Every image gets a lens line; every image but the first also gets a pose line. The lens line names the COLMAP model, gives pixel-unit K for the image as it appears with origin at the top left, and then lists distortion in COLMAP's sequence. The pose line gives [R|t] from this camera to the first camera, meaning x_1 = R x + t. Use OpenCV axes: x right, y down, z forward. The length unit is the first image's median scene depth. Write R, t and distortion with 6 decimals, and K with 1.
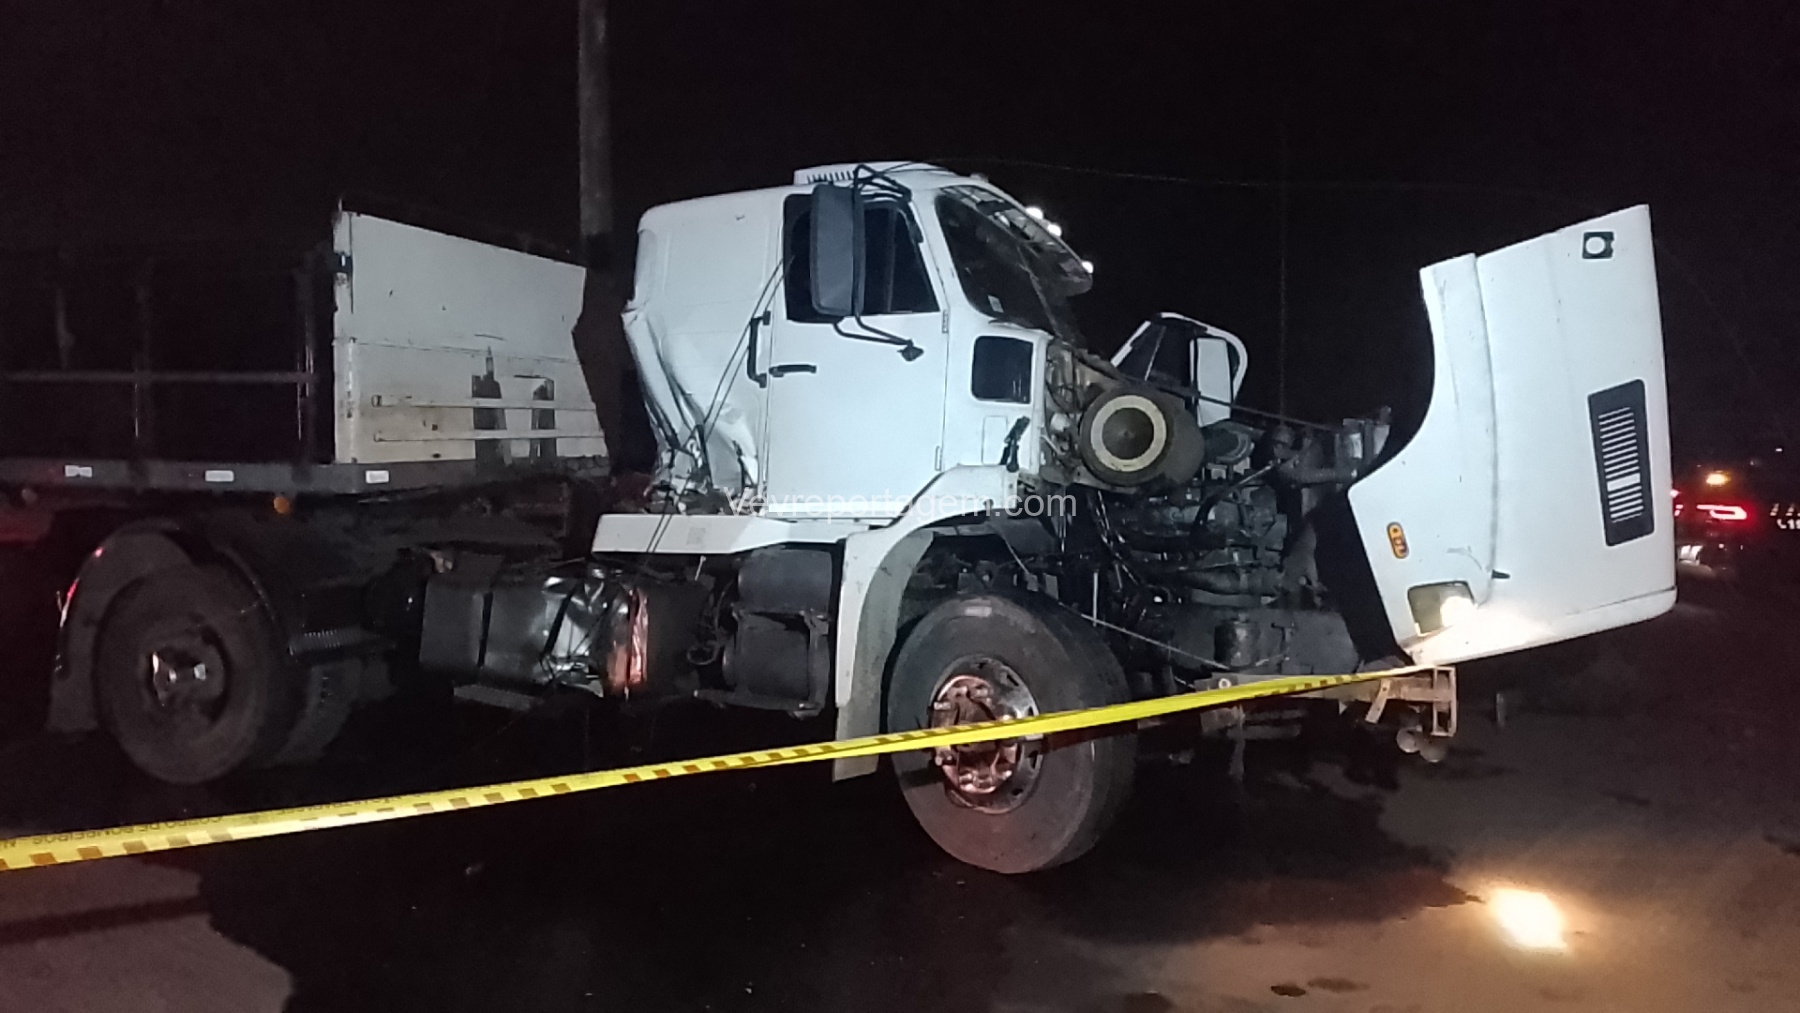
lens RADIAL K [[1309.2, 0, 900.0], [0, 1309.2, 506.5], [0, 0, 1]] dist [0.067269, -0.092810]
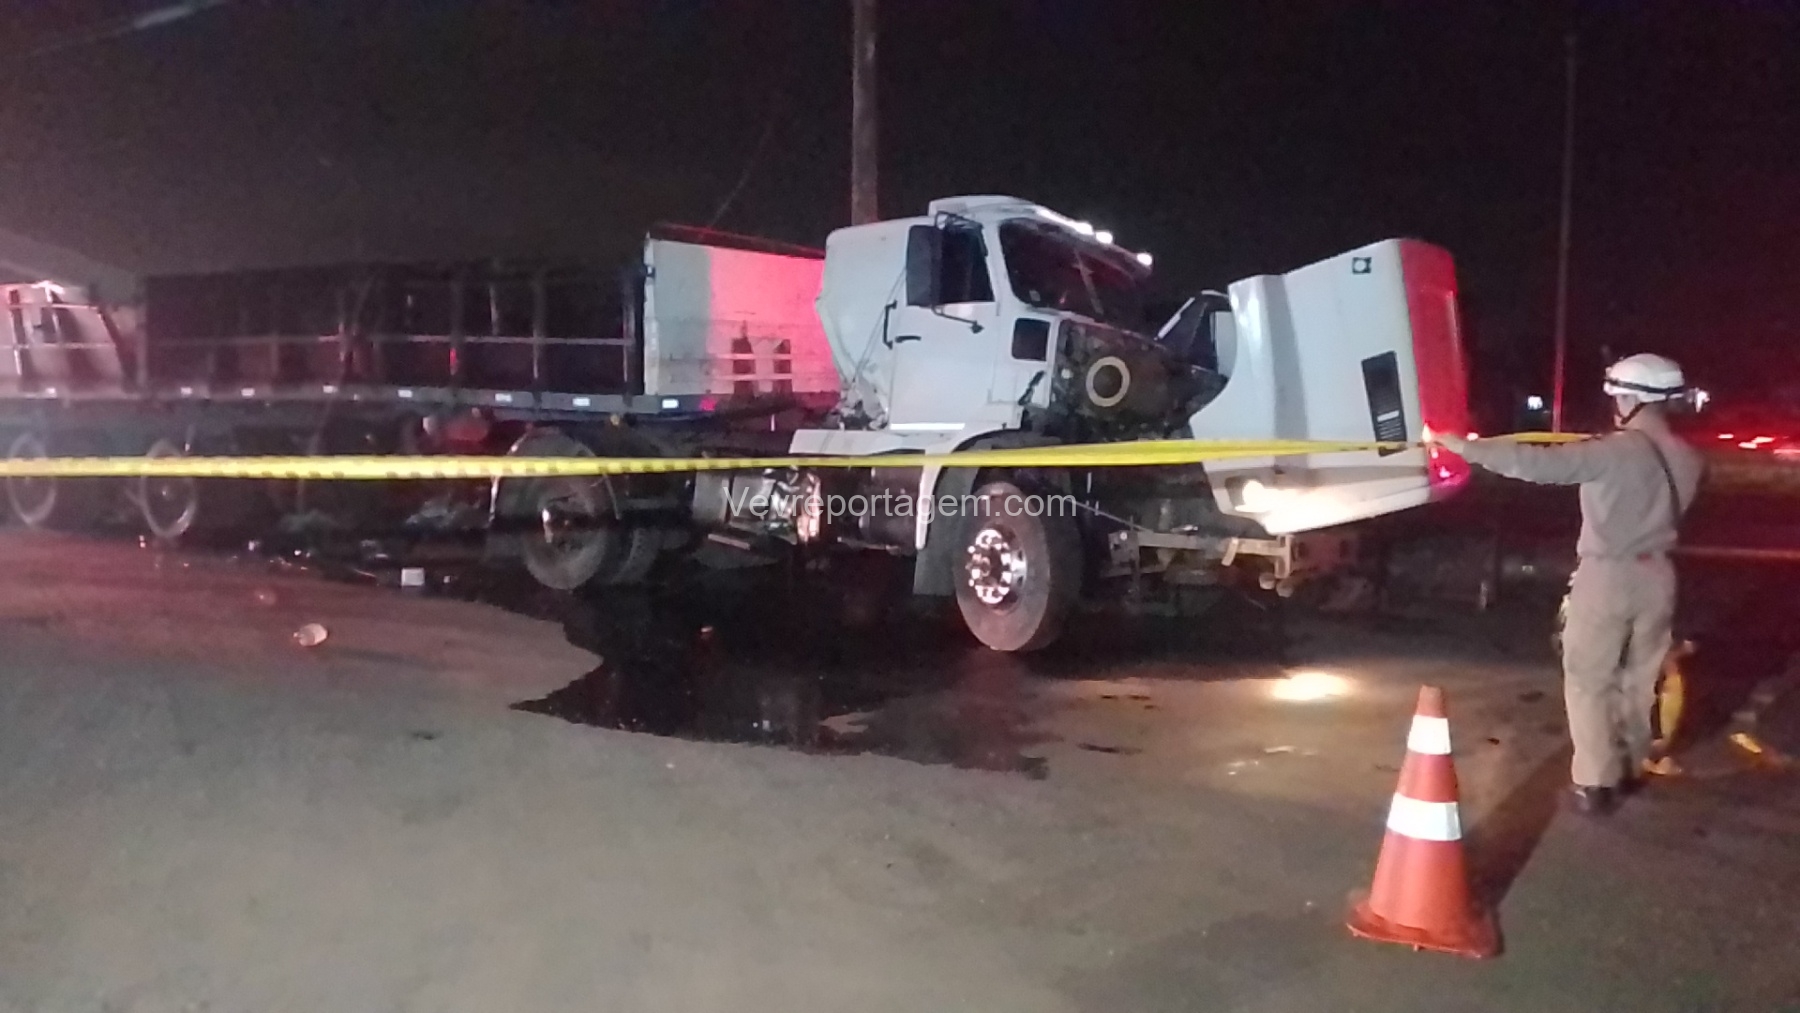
lens RADIAL K [[1309.2, 0, 900.0], [0, 1309.2, 506.5], [0, 0, 1]] dist [0.067269, -0.092810]
pose [[0.966352, 0.032650, -0.255144, 0.321525], [-0.019984, 0.998443, 0.052078, 0.014880], [0.256447, -0.045227, 0.965500, -0.533013]]
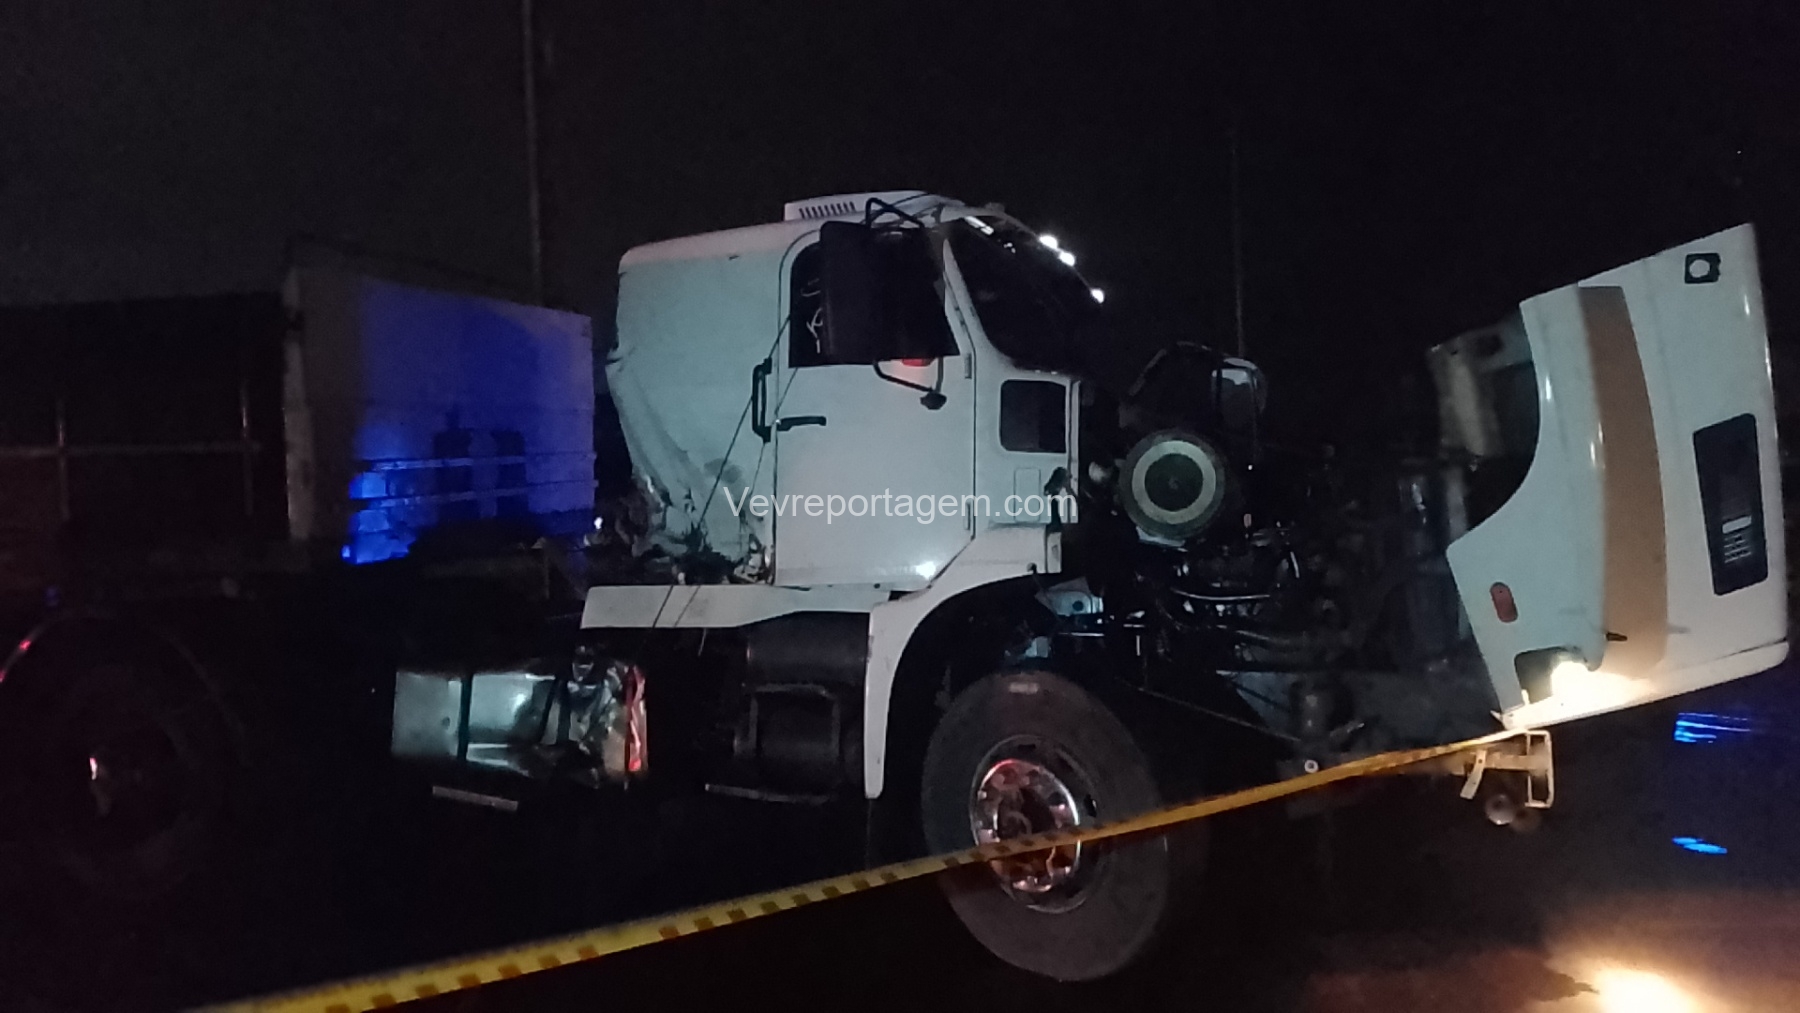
lens RADIAL K [[1309.2, 0, 900.0], [0, 1309.2, 506.5], [0, 0, 1]] dist [0.067269, -0.092810]
pose [[0.998609, -0.035234, 0.039214, -0.051018], [0.035665, 0.999310, -0.010331, -0.034776], [-0.038823, 0.011716, 0.999177, 0.090892]]
